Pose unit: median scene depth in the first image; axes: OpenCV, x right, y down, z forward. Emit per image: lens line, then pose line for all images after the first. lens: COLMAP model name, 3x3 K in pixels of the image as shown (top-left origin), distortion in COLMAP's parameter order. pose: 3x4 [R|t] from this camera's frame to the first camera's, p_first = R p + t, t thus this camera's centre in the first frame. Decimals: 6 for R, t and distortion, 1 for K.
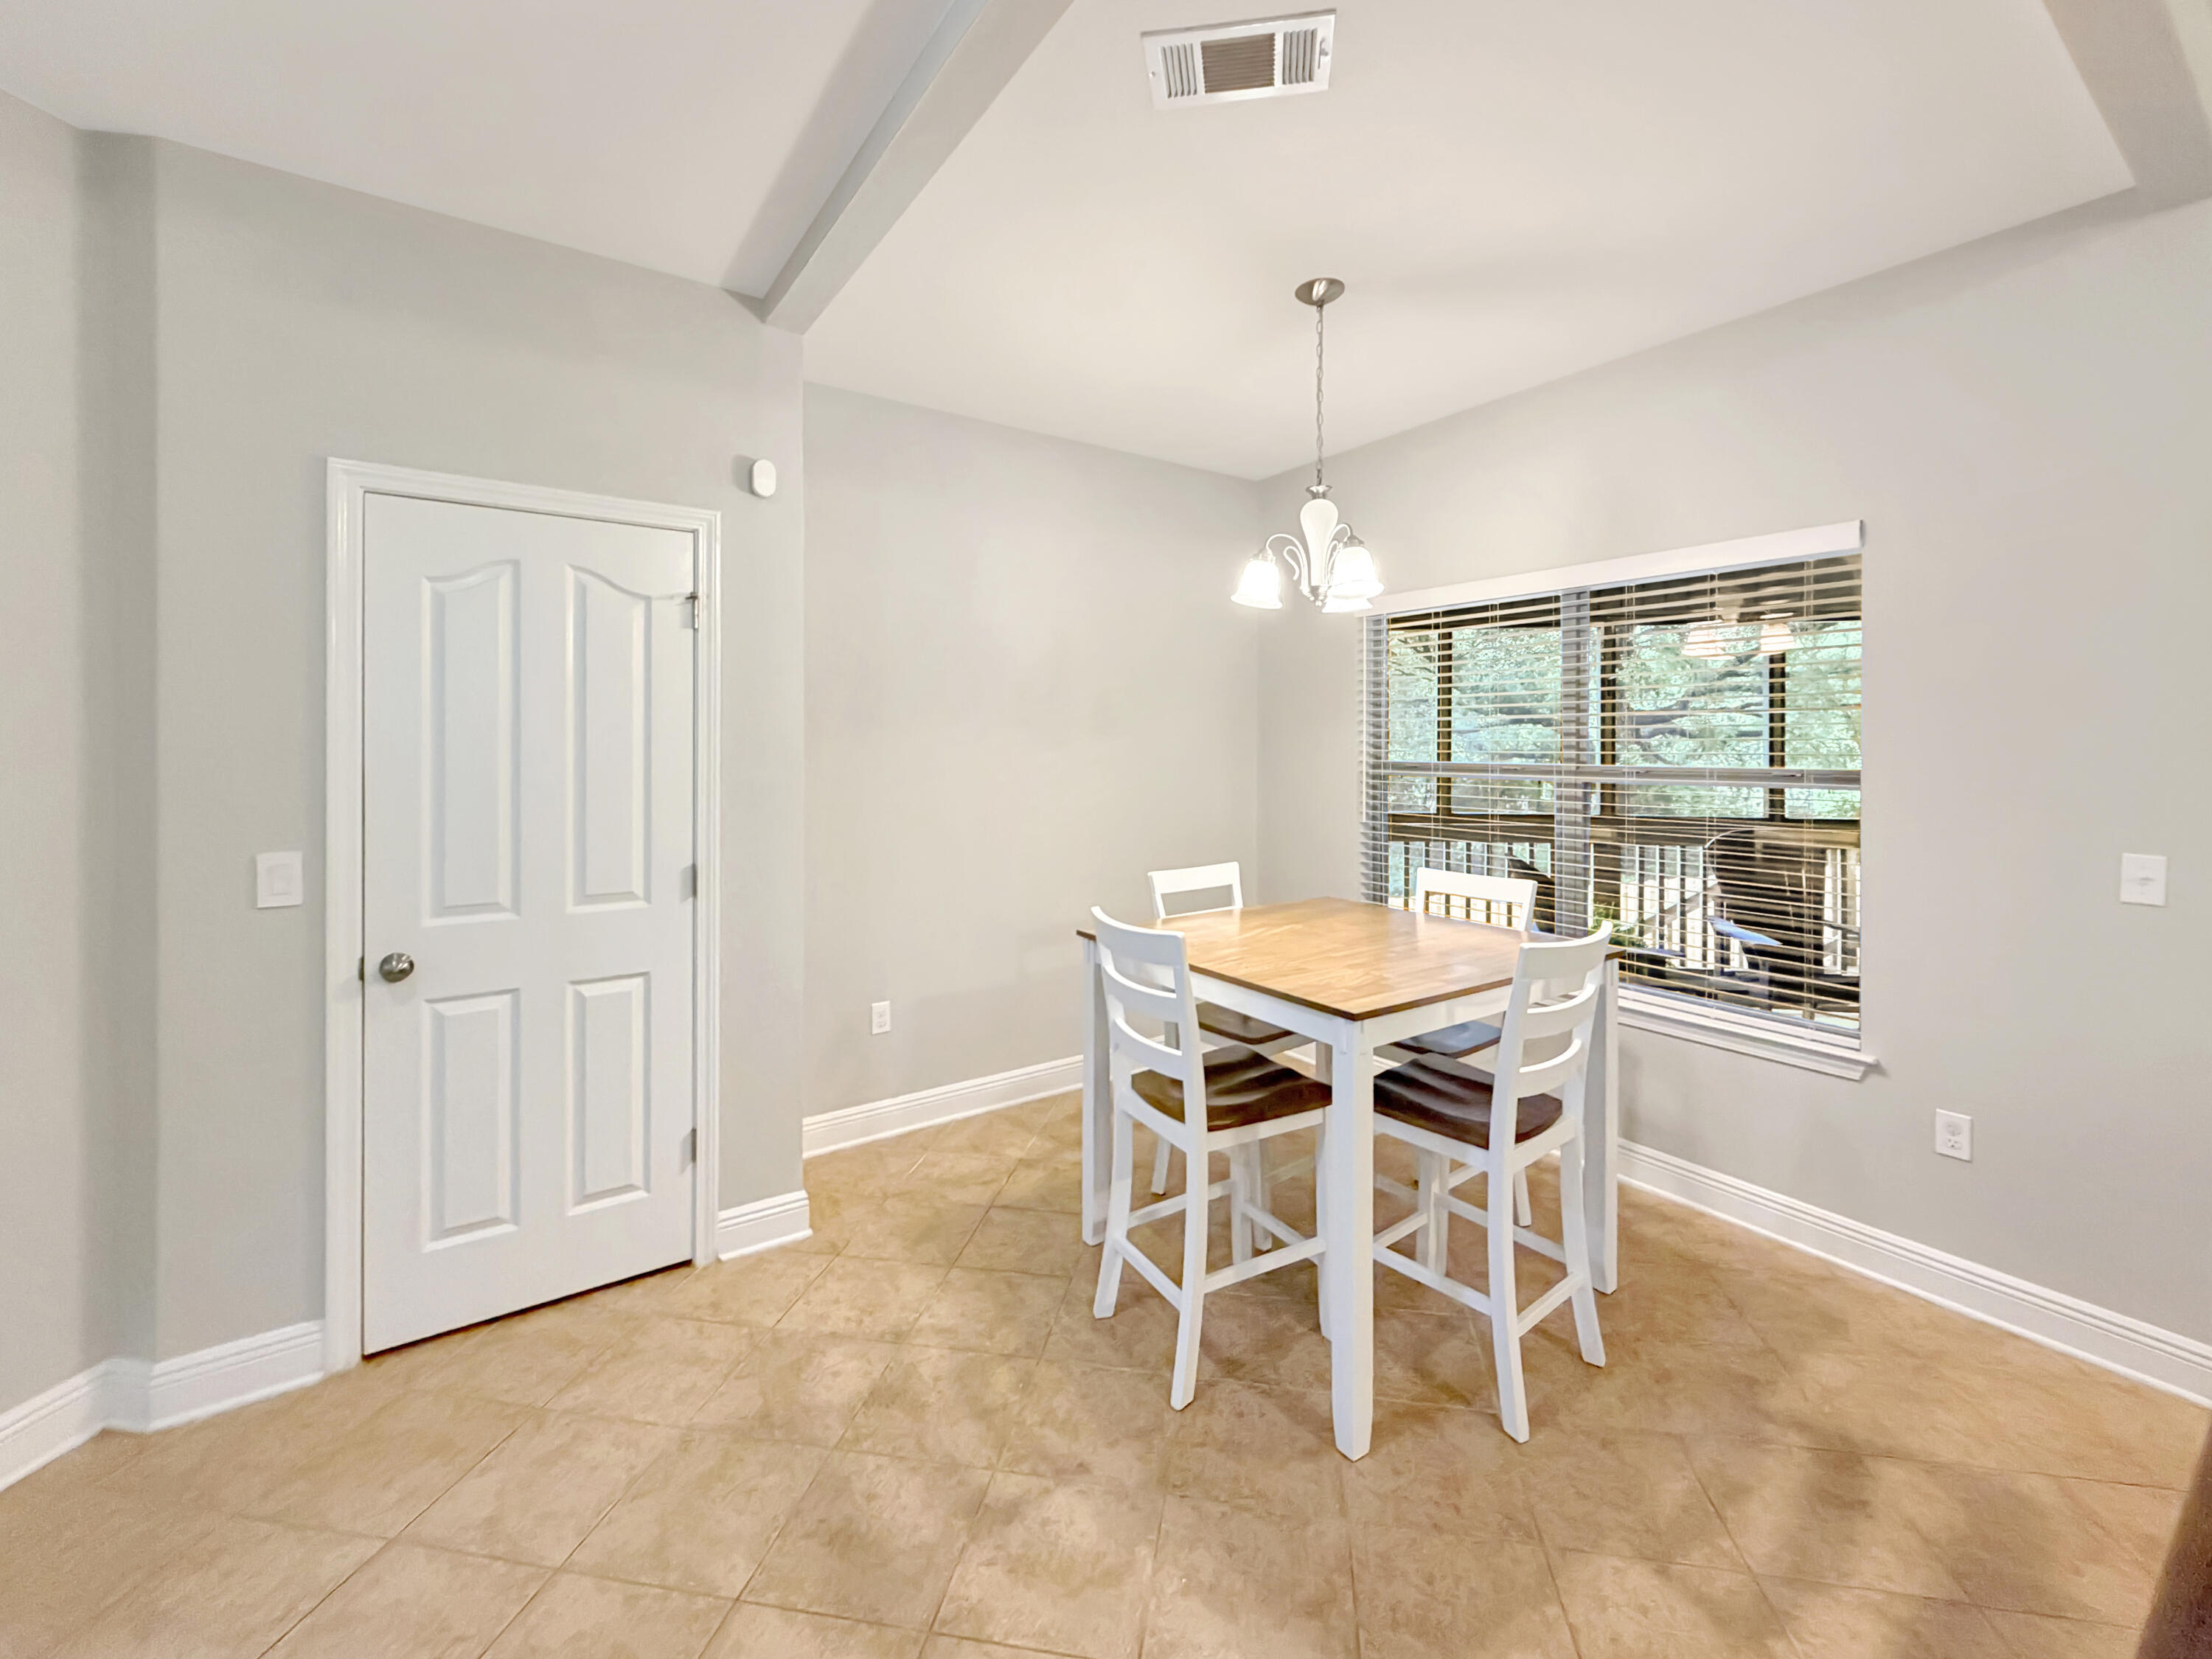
lens RADIAL K [[935.9, 0, 1118.2], [0, 935.9, 745.7], [0, 0, 1]] dist [-0.000696, -0.000153]
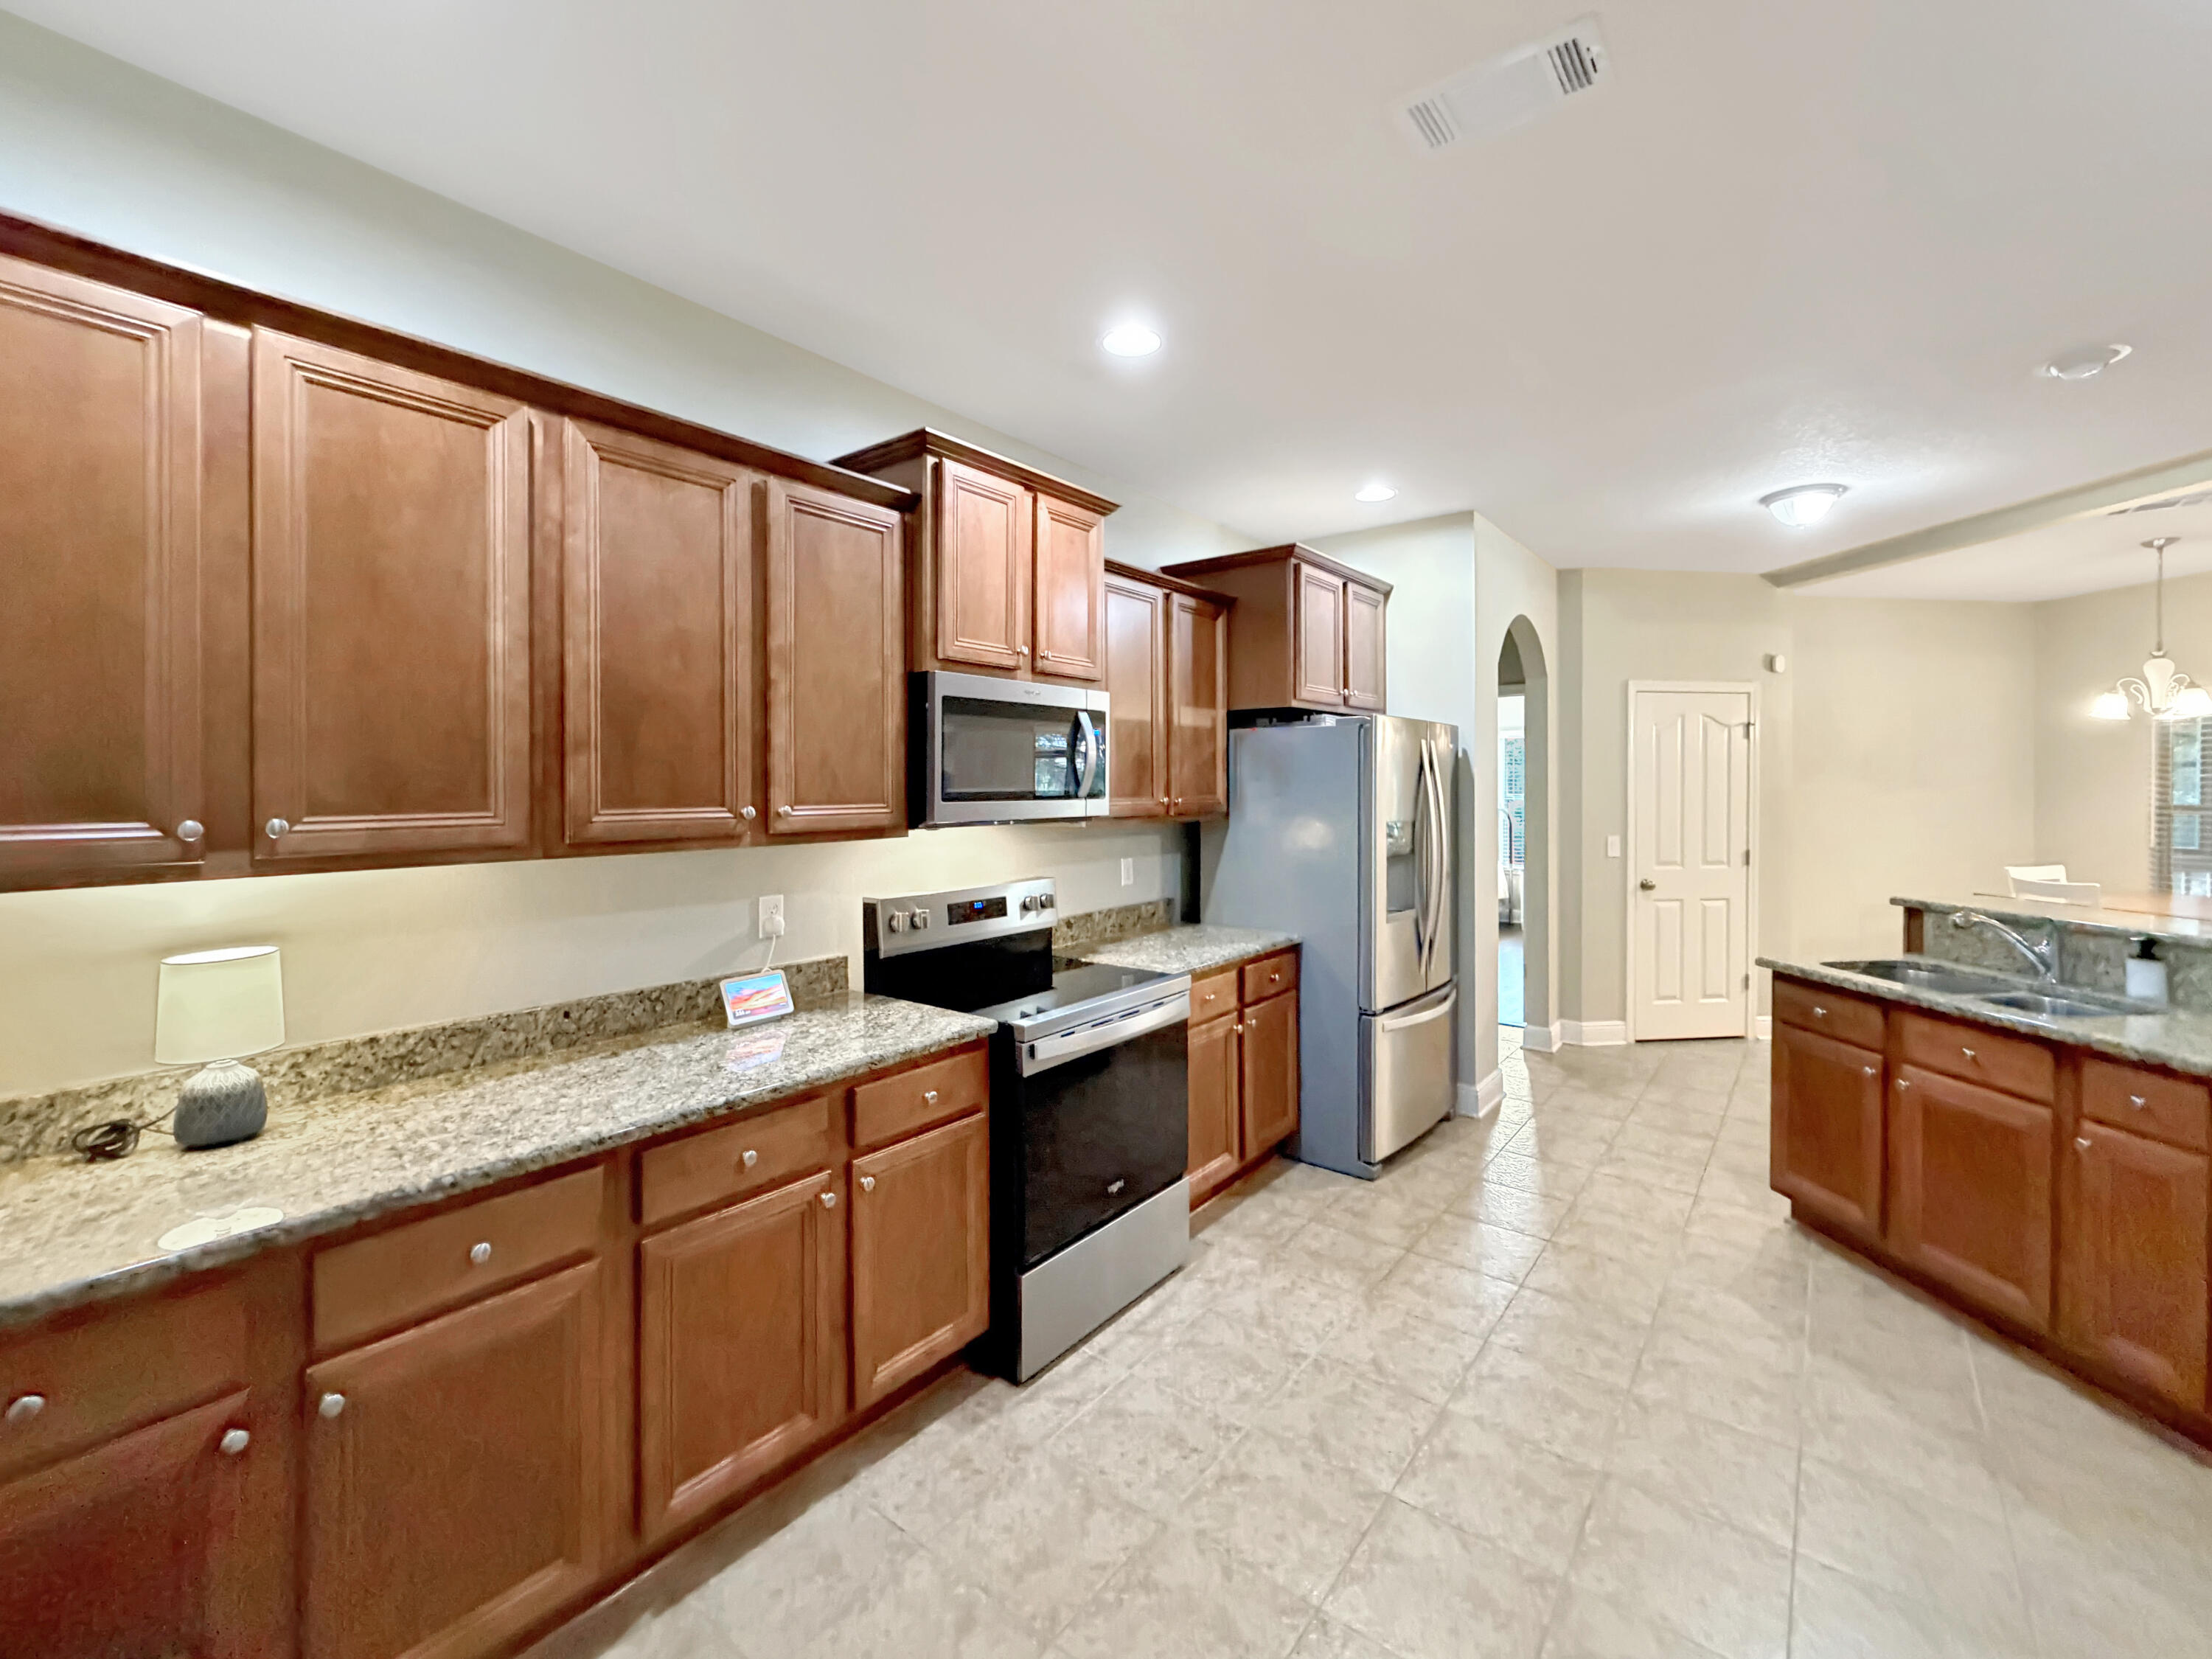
lens RADIAL K [[895.3, 0, 1148.6], [0, 895.3, 784.7], [0, 0, 1]] dist [-0.000495, 0.000125]
pose [[0.895481, 0.001056, -0.445099, -0.809899], [0.001285, 0.999987, 0.004959, -0.034623], [0.445099, -0.005012, 0.895468, -1.502379]]
